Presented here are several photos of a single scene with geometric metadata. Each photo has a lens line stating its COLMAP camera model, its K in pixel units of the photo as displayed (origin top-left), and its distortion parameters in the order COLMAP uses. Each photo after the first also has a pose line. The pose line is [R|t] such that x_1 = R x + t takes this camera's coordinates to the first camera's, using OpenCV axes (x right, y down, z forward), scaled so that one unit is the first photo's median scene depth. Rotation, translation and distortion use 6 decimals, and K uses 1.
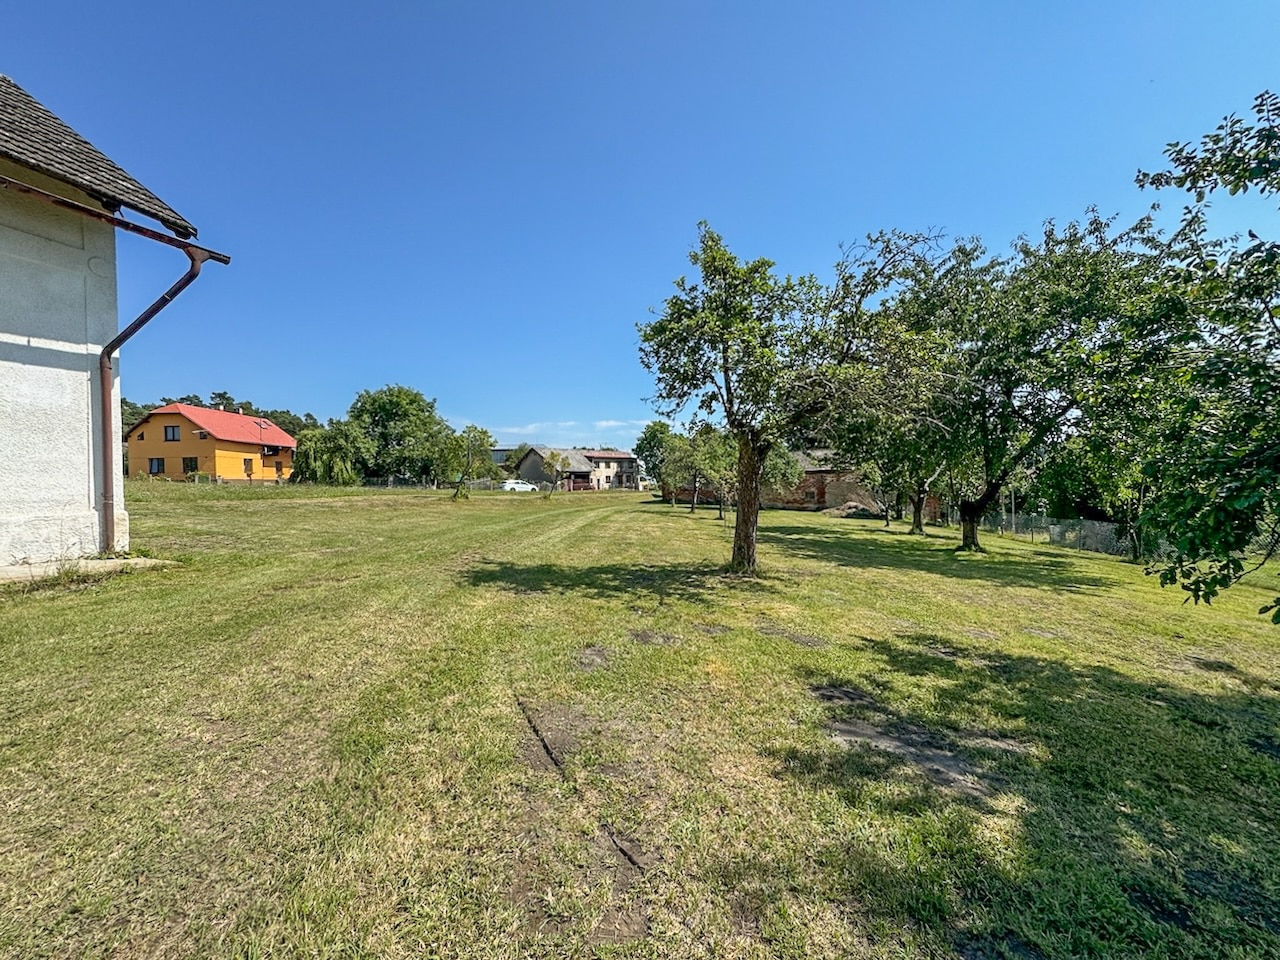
lens RADIAL K [[517.1, 0, 643.0], [0, 517.1, 481.1], [0, 0, 1]] dist [-0.004288, 0.004852]
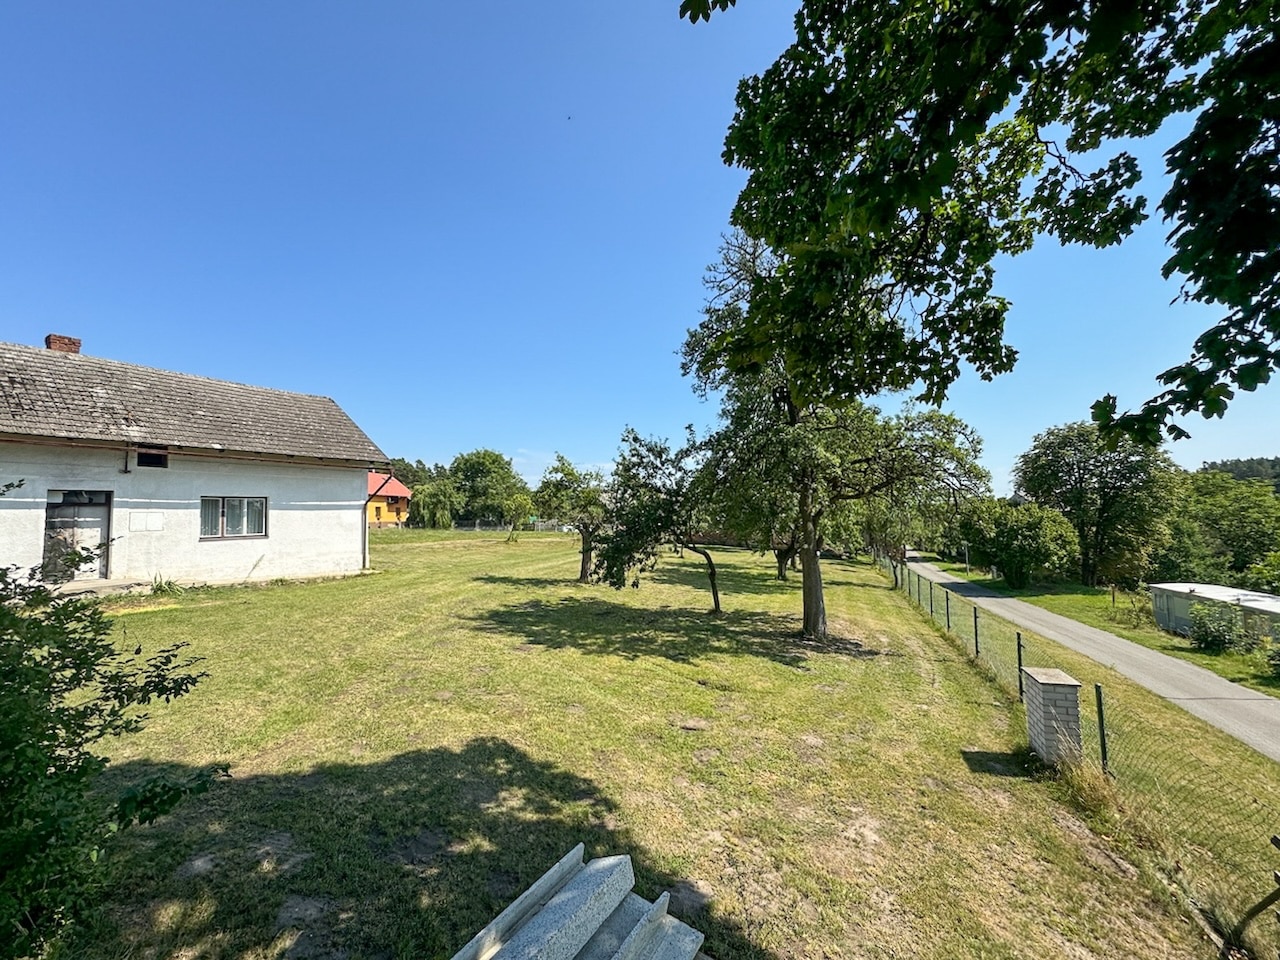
lens RADIAL K [[517.1, 0, 642.3], [0, 517.1, 485.4], [0, 0, 1]] dist [-0.004288, 0.004852]
pose [[0.986621, -0.009117, -0.162774, 0.166426], [-0.000307, 0.998329, -0.057778, -0.026402], [0.163029, 0.057055, 0.984970, -0.268785]]
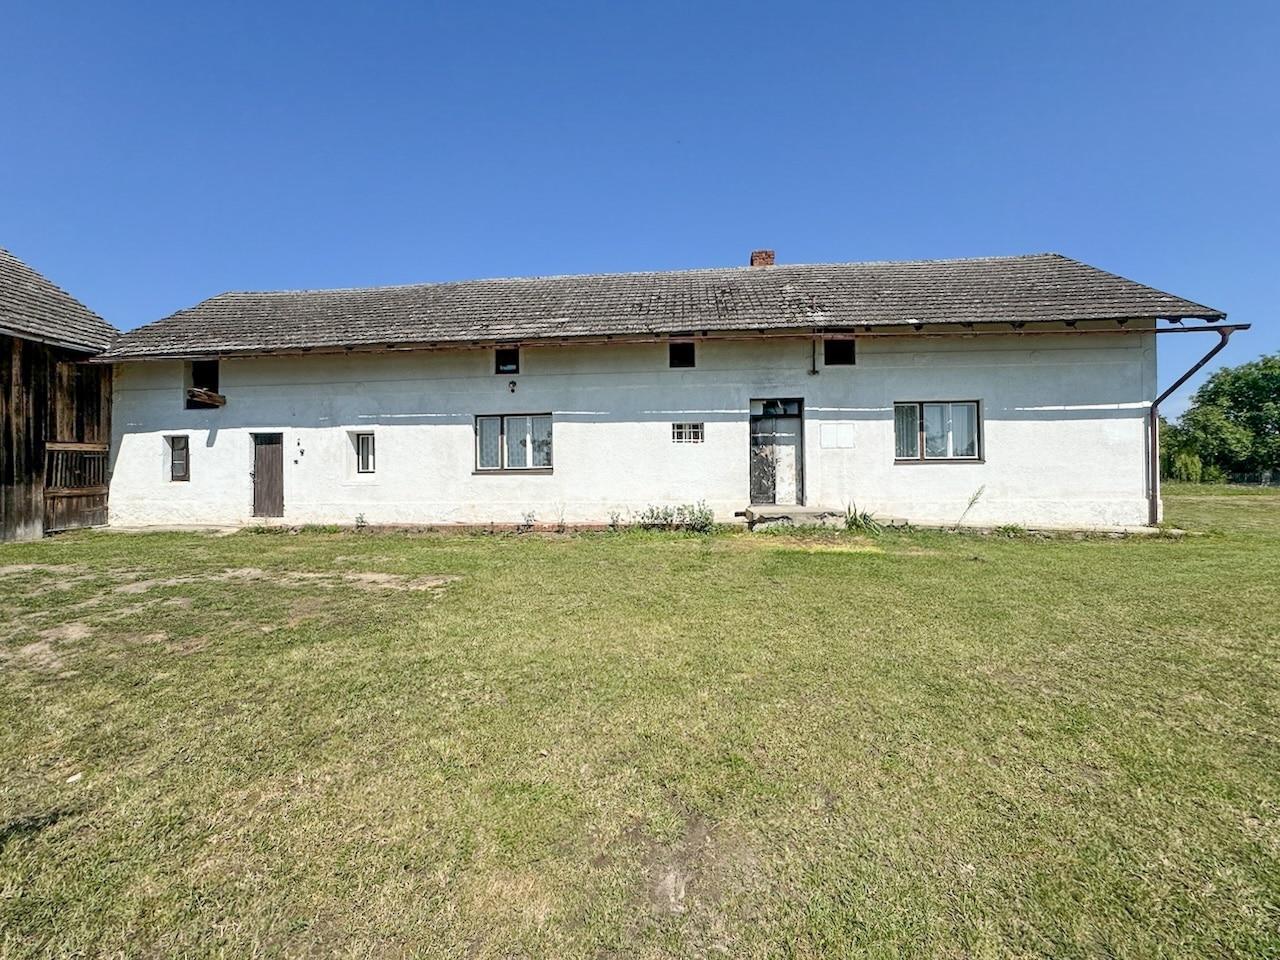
lens RADIAL K [[517.1, 0, 637.5], [0, 517.1, 477.5], [0, 0, 1]] dist [-0.004288, 0.004852]
pose [[0.264116, 0.000444, -0.964491, 0.020800], [0.001168, 0.999999, 0.000780, -0.002245], [0.964490, -0.001333, 0.264115, -0.156710]]
